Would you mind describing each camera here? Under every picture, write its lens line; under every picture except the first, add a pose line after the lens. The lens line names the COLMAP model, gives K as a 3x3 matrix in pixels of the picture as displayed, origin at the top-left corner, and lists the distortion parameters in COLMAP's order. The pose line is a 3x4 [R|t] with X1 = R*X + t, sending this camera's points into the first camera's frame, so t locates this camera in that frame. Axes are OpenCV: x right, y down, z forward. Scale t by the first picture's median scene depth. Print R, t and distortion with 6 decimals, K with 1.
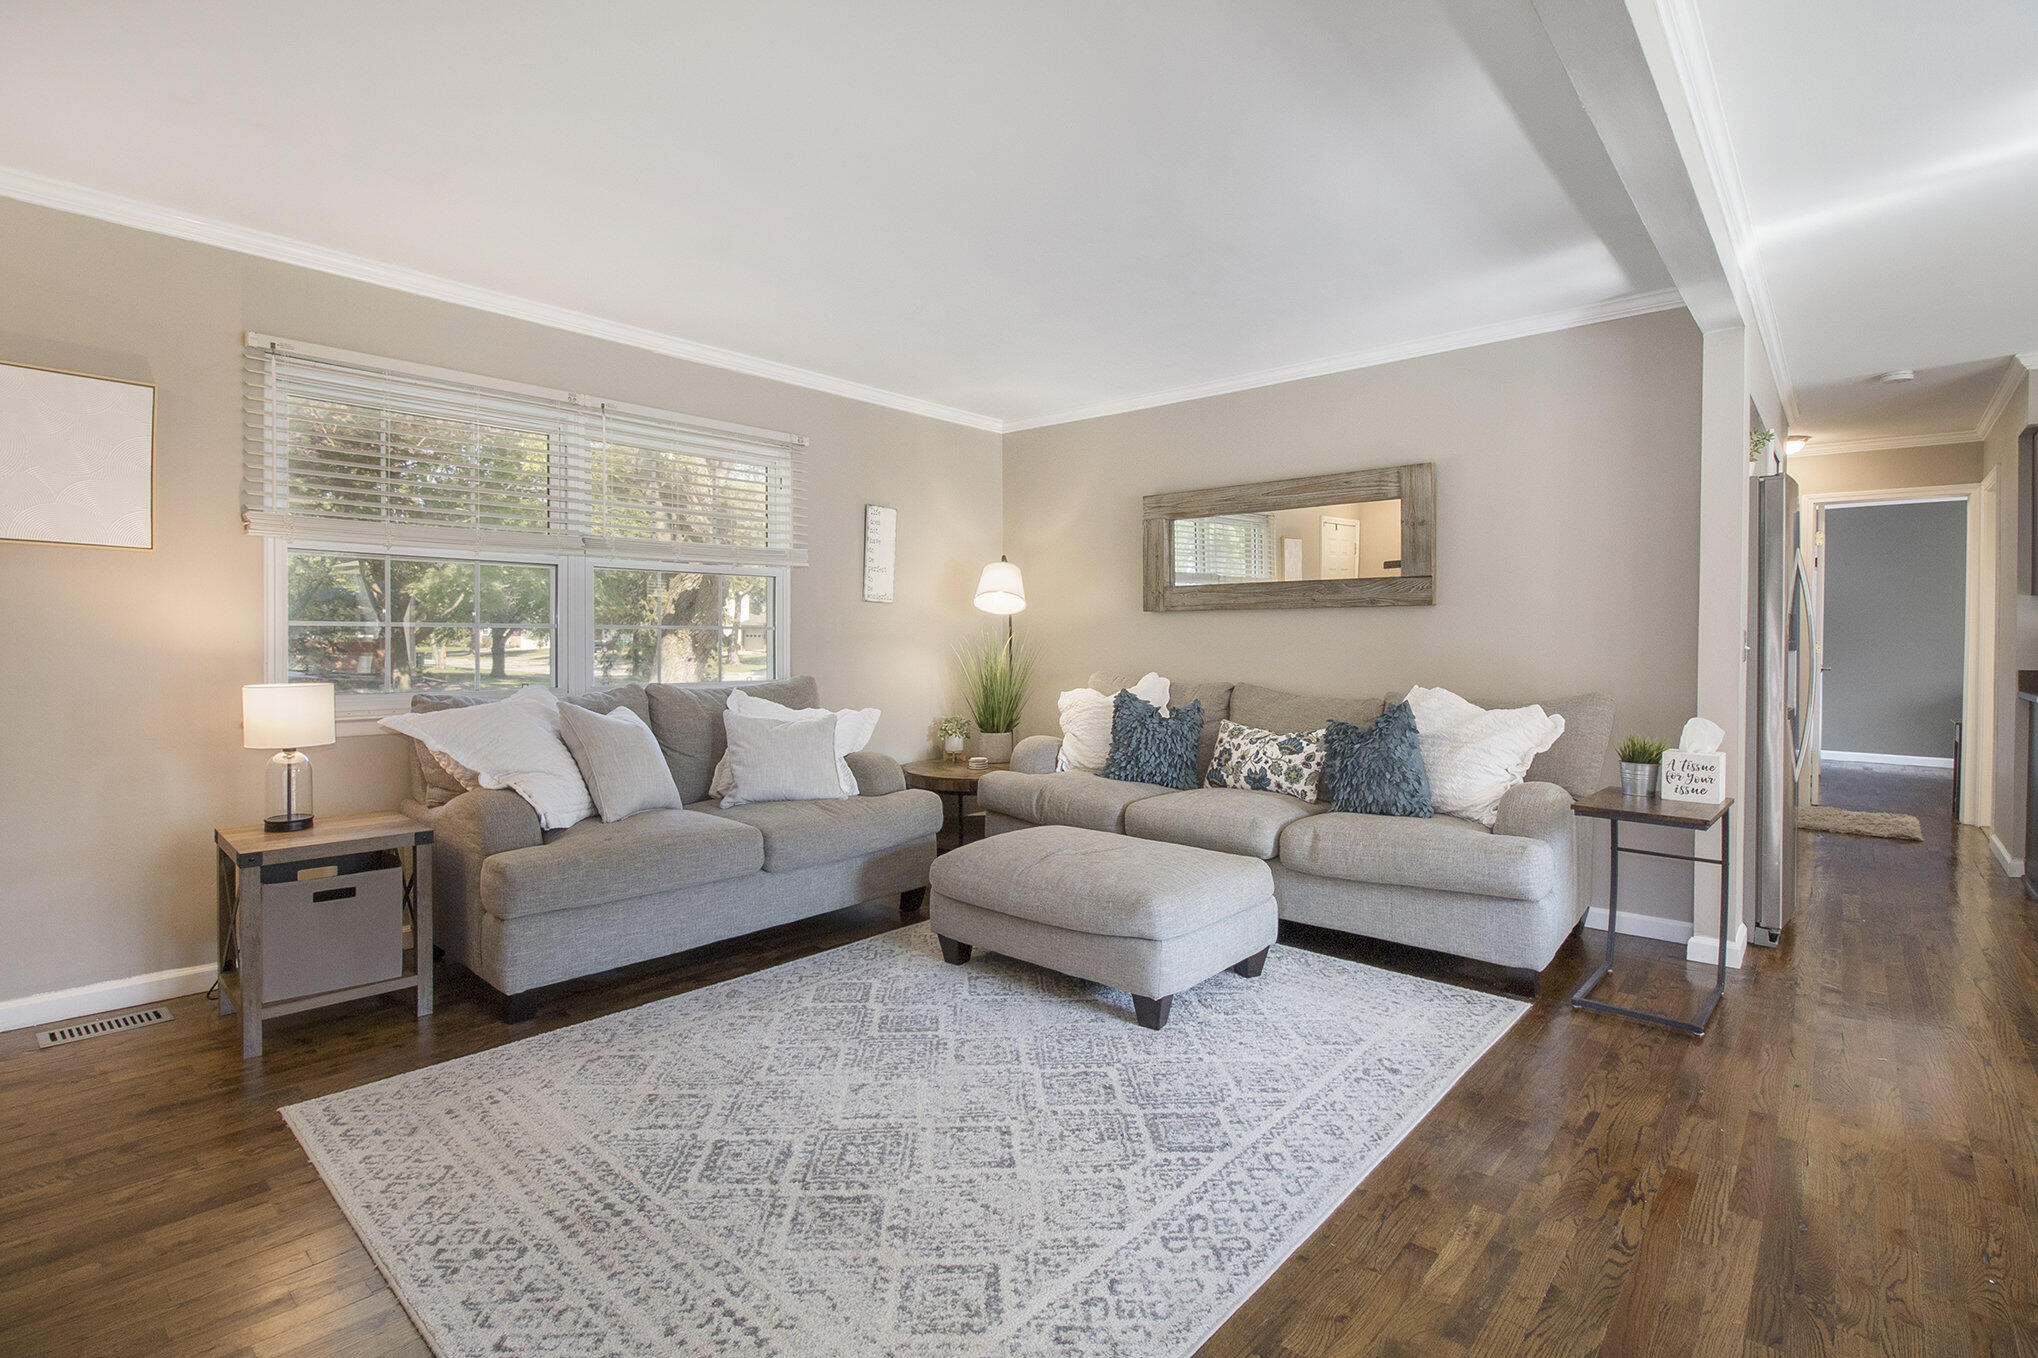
lens RADIAL K [[963.4, 0, 1027.3], [0, 963.4, 654.5], [0, 0, 1]] dist [0.018445, -0.026766]
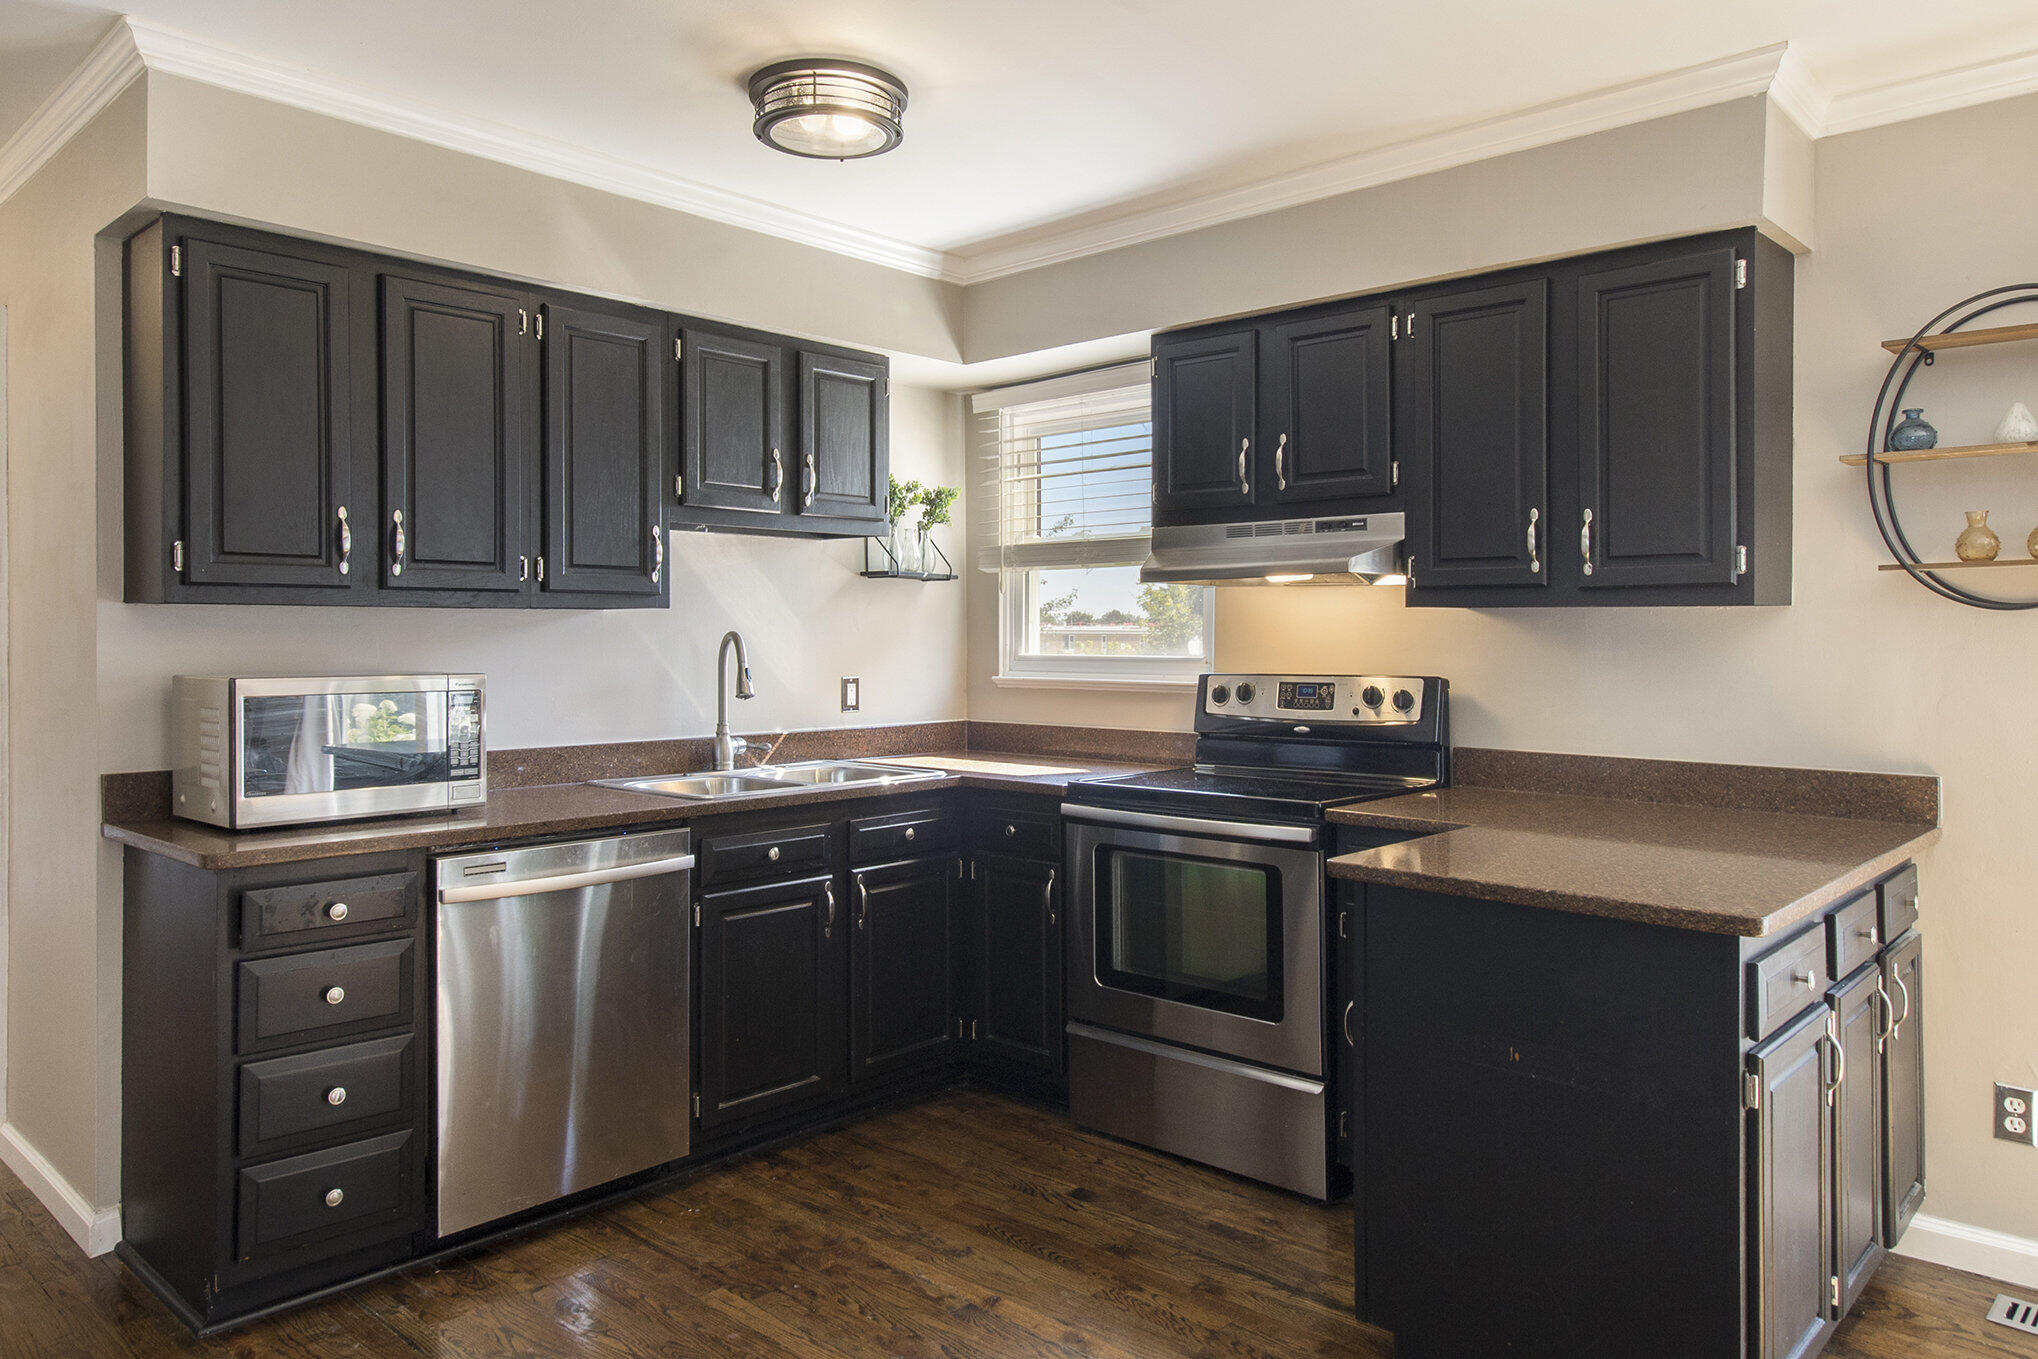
lens RADIAL K [[1387.5, 0, 1021.0], [0, 1387.5, 649.9], [0, 0, 1]] dist [0.073182, -0.077052]
pose [[0.023710, -0.008444, 0.999683, 0.487942], [0.015730, 0.999844, 0.008072, -0.044900], [-0.999595, 0.015534, 0.023839, 0.667539]]
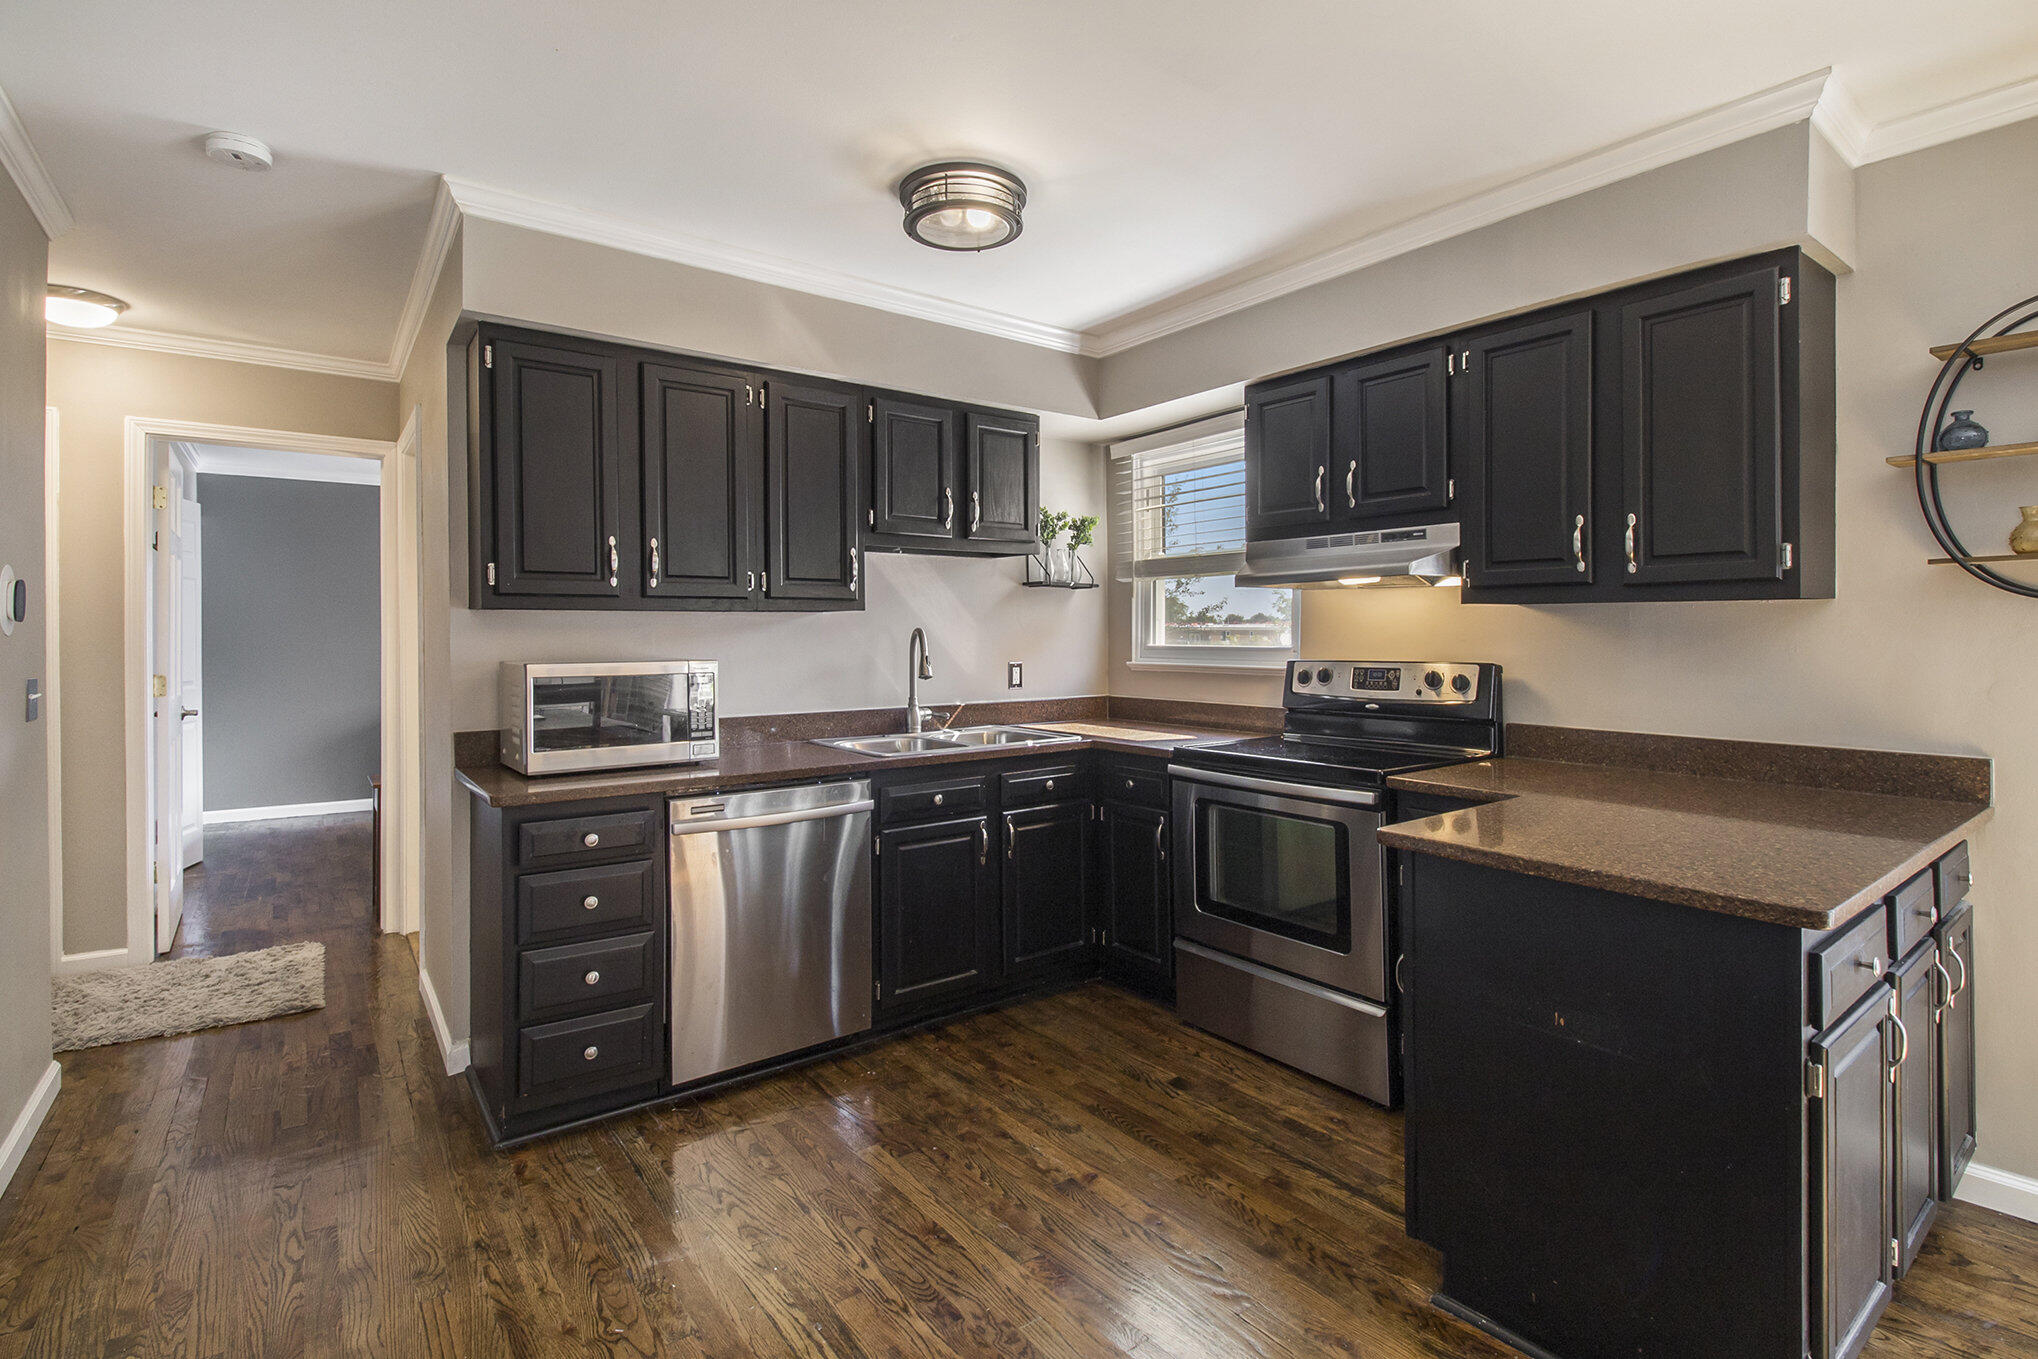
lens RADIAL K [[950.7, 0, 1010.4], [0, 950.7, 641.9], [0, 0, 1]] dist [0.001498, -0.000163]
pose [[0.212732, -0.008897, 0.977070, 0.619085], [0.019027, 0.999807, 0.004961, -0.042725], [-0.976925, 0.017535, 0.212861, 0.621295]]
